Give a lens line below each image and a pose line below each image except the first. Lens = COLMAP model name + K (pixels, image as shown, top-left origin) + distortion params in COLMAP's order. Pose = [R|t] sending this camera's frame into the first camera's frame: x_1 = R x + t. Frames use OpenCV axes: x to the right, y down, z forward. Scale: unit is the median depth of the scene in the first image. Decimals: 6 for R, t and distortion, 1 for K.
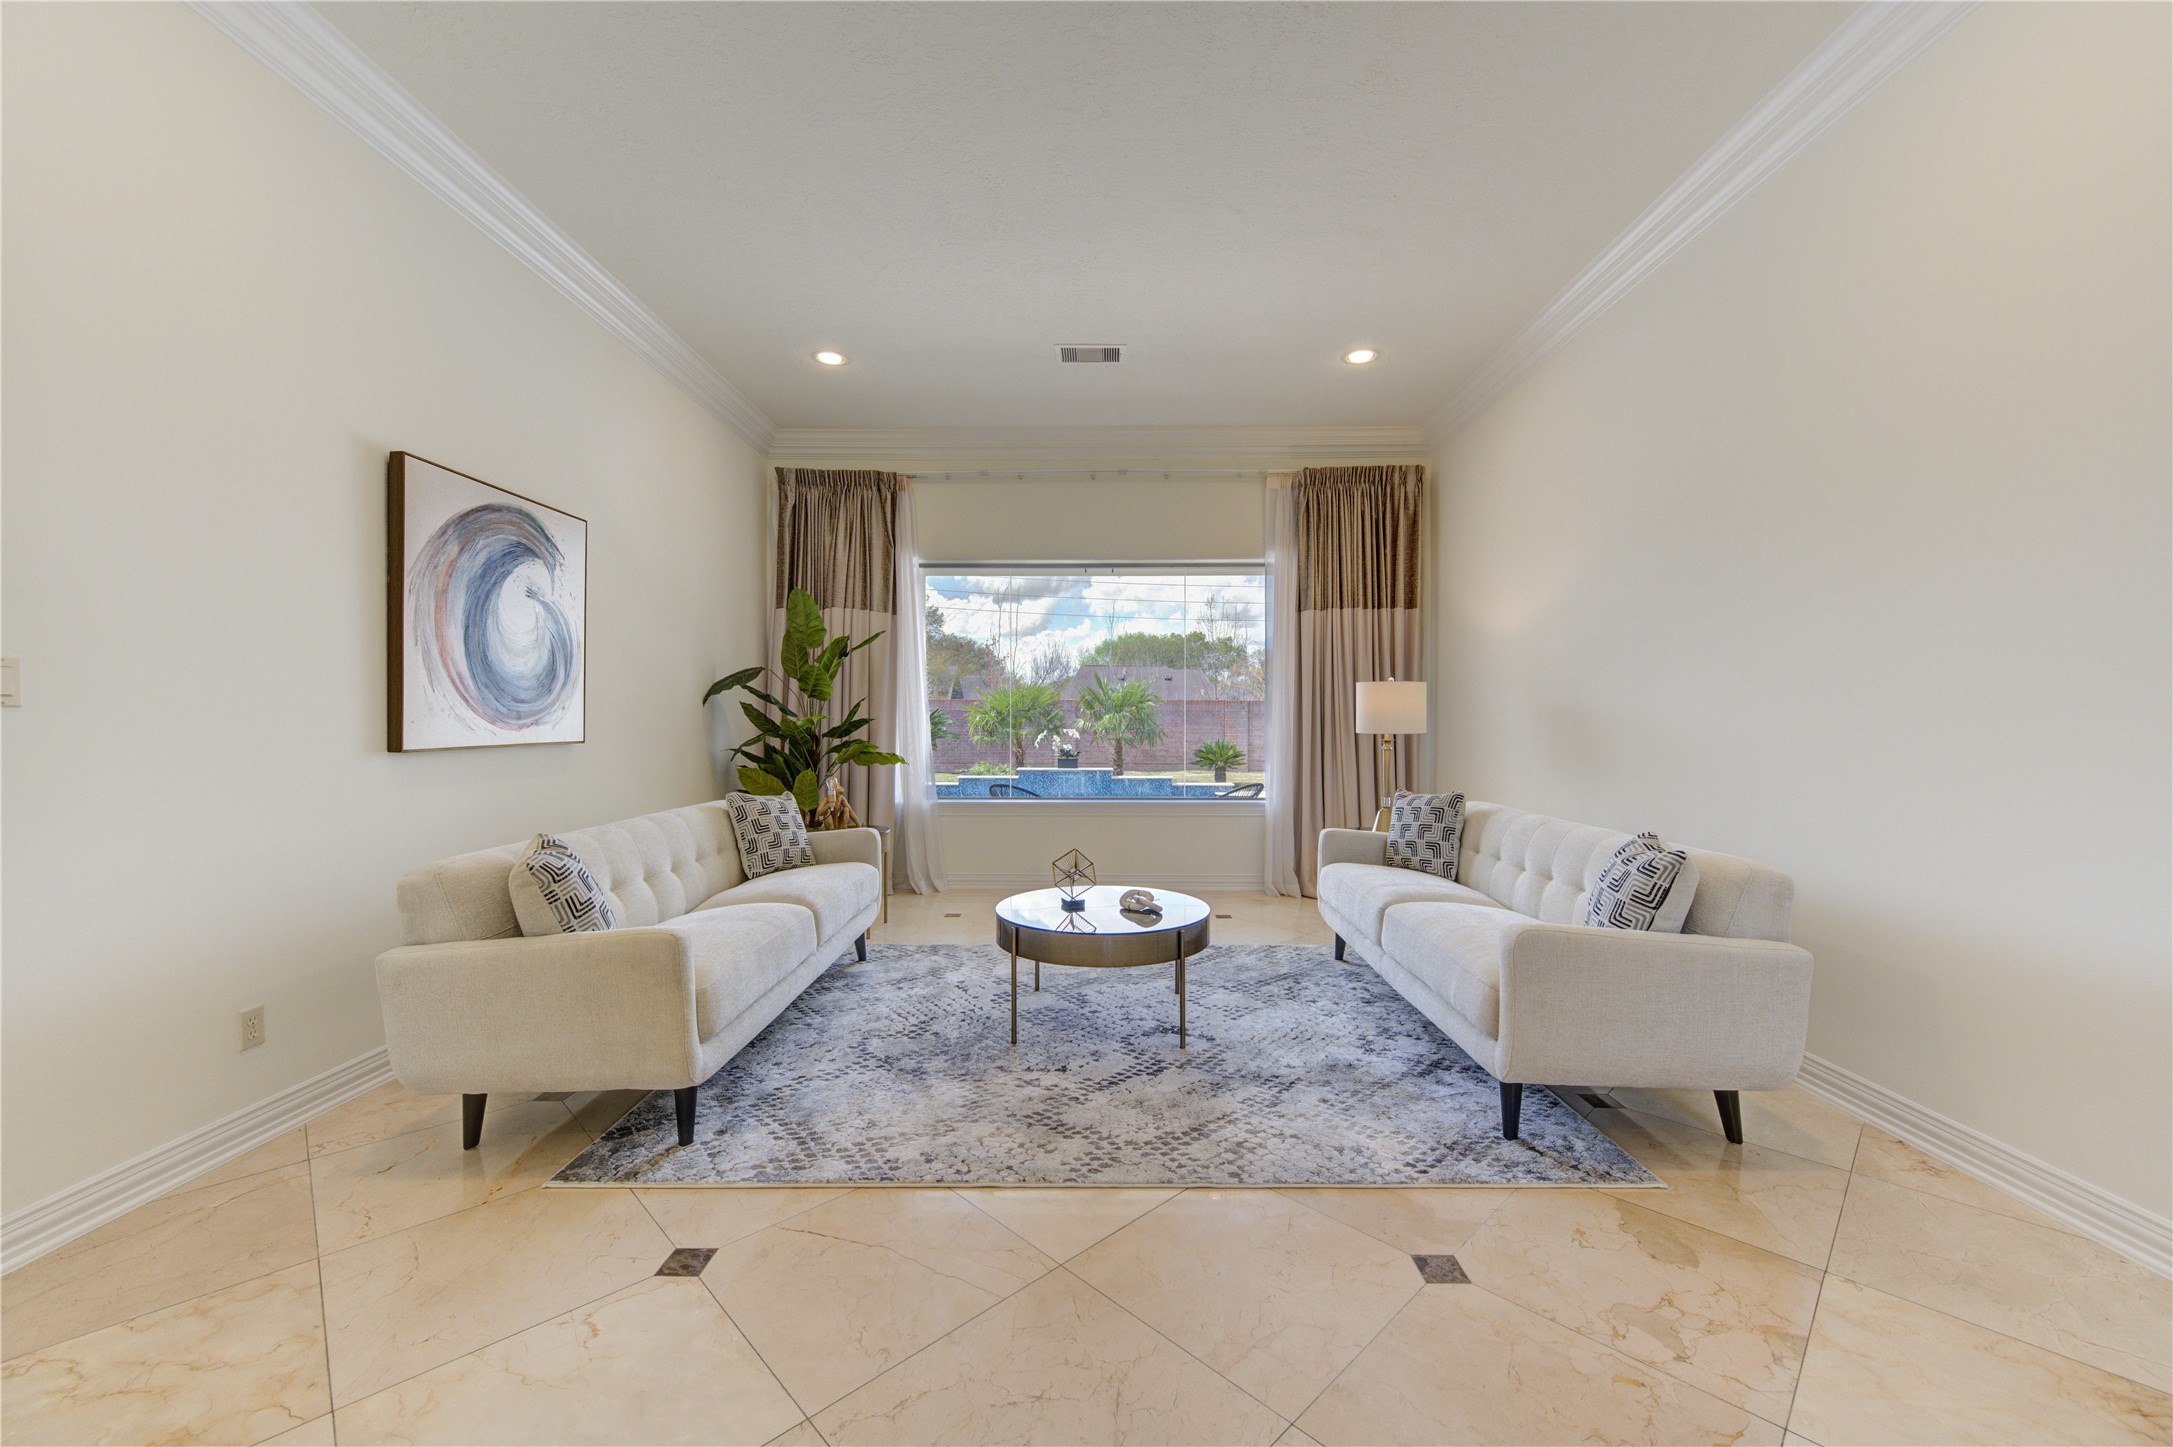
lens RADIAL K [[841.2, 0, 1105.6], [0, 841.2, 729.3], [0, 0, 1]] dist [-0.001230, -0.000644]
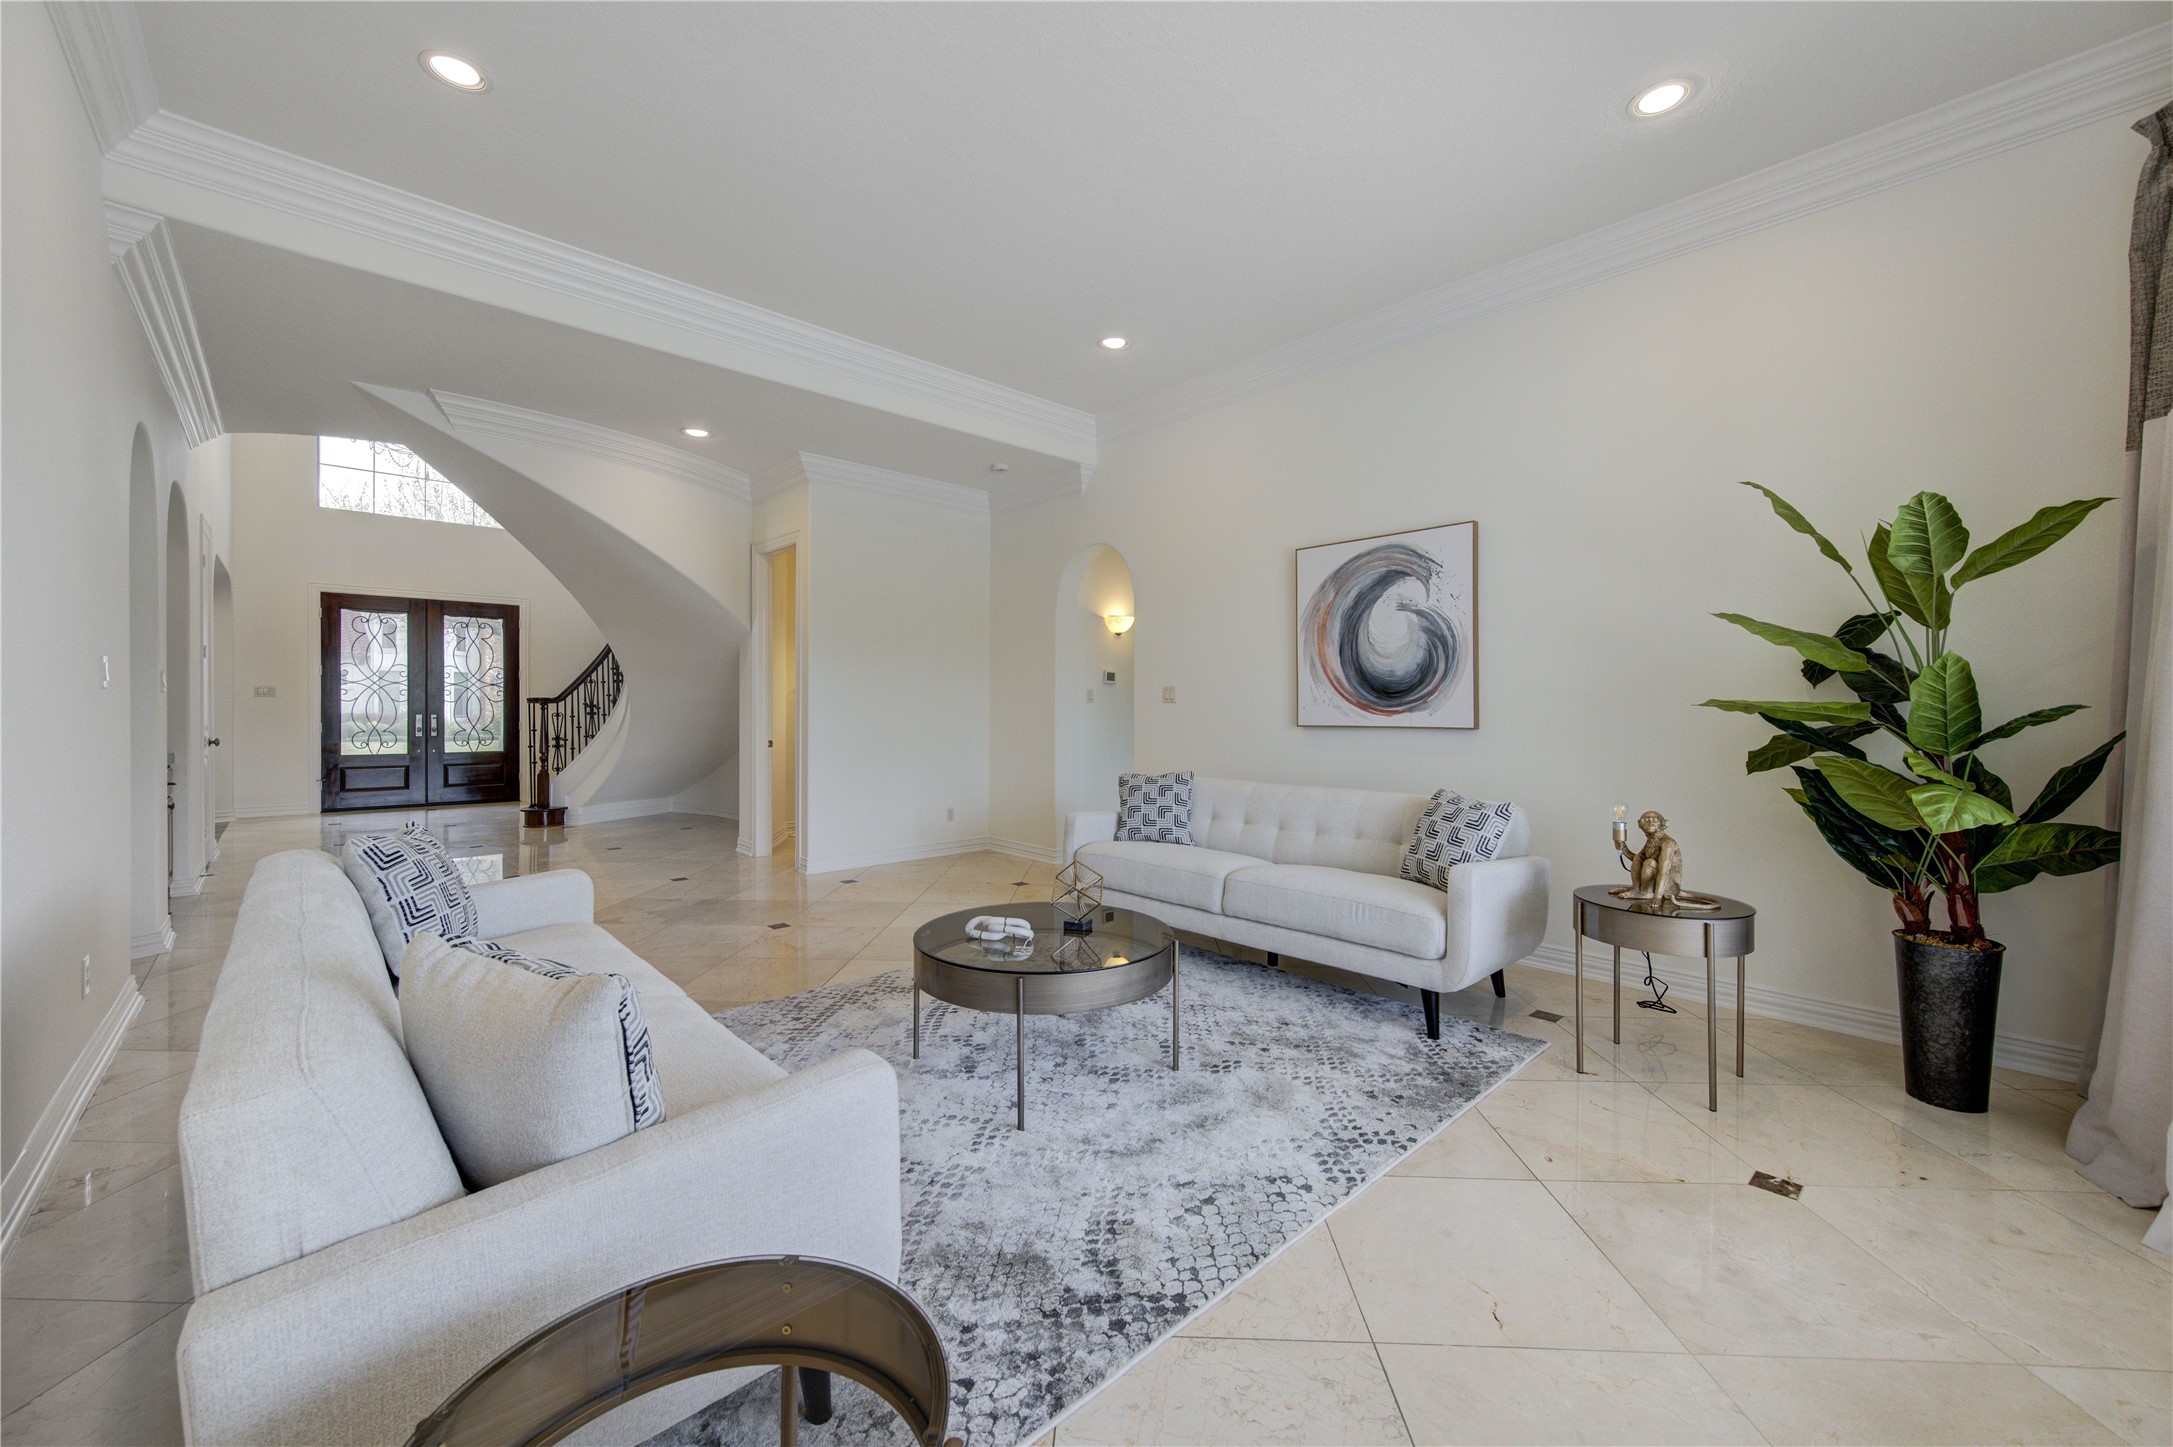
lens RADIAL K [[841.2, 0, 1067.5], [0, 841.2, 706.0], [0, 0, 1]] dist [-0.001230, -0.000644]
pose [[-0.746384, -0.003741, -0.665506, 0.503269], [-0.009234, 0.999946, 0.004734, -0.014590], [0.665452, 0.009679, -0.746378, 1.544744]]
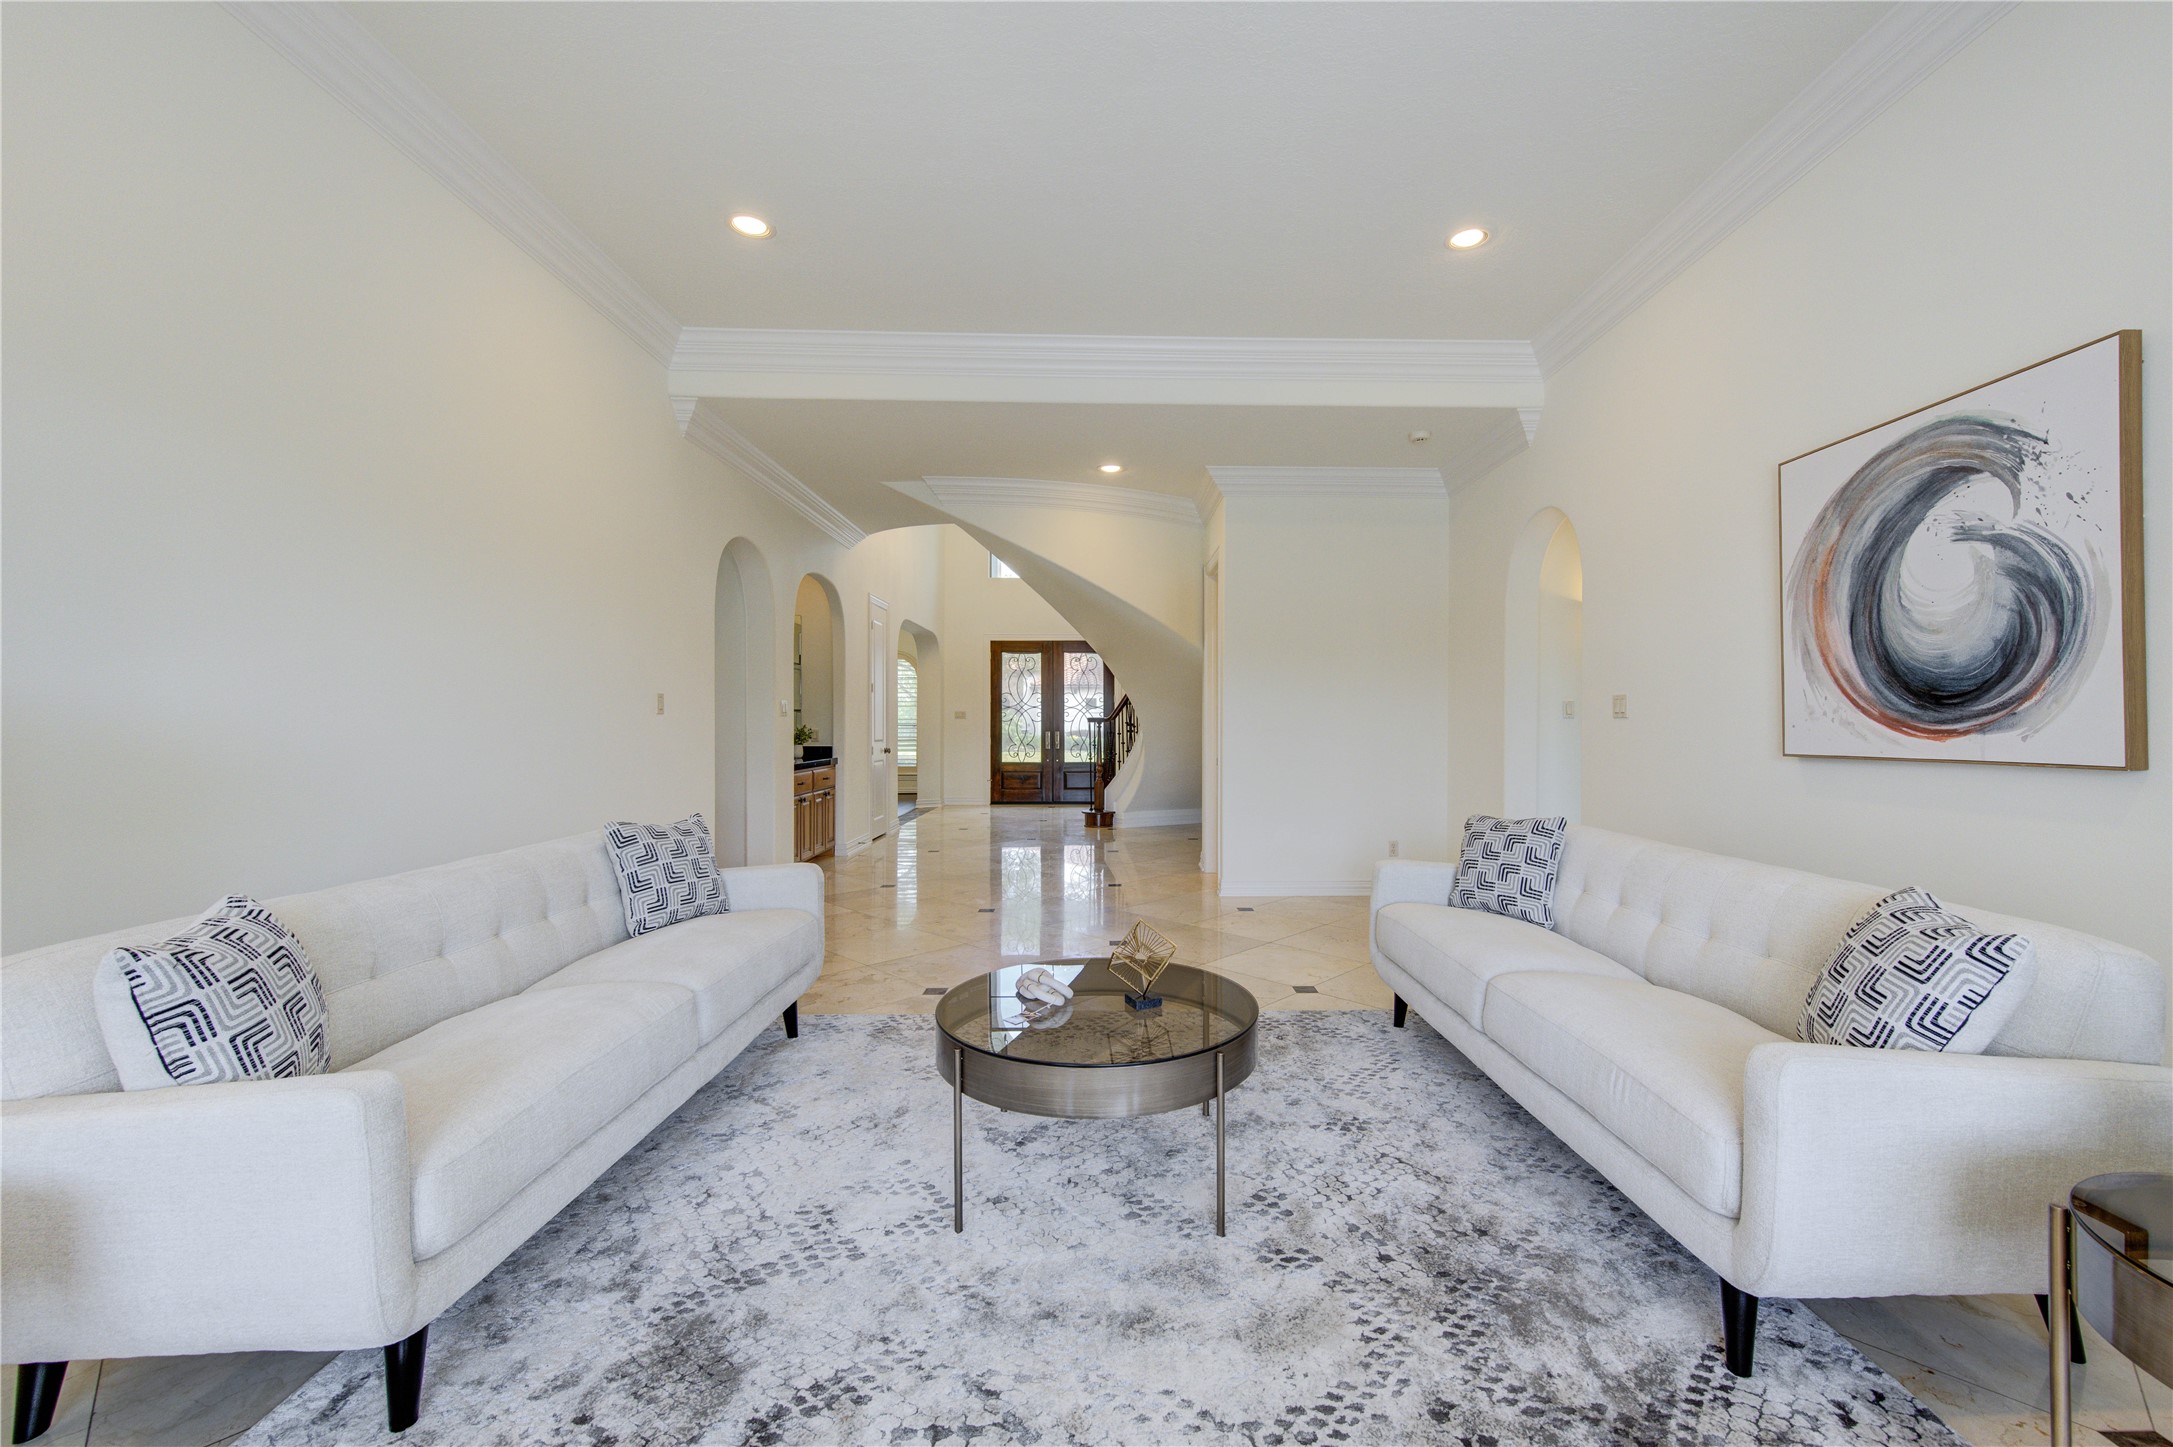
lens RADIAL K [[841.2, 0, 1128.2], [0, 841.2, 721.5], [0, 0, 1]] dist [-0.001230, -0.000644]
pose [[-0.999712, -0.001189, -0.023958, -0.009611], [-0.001317, 0.999985, 0.005331, -0.015810], [0.023951, 0.005361, -0.999699, 1.583999]]
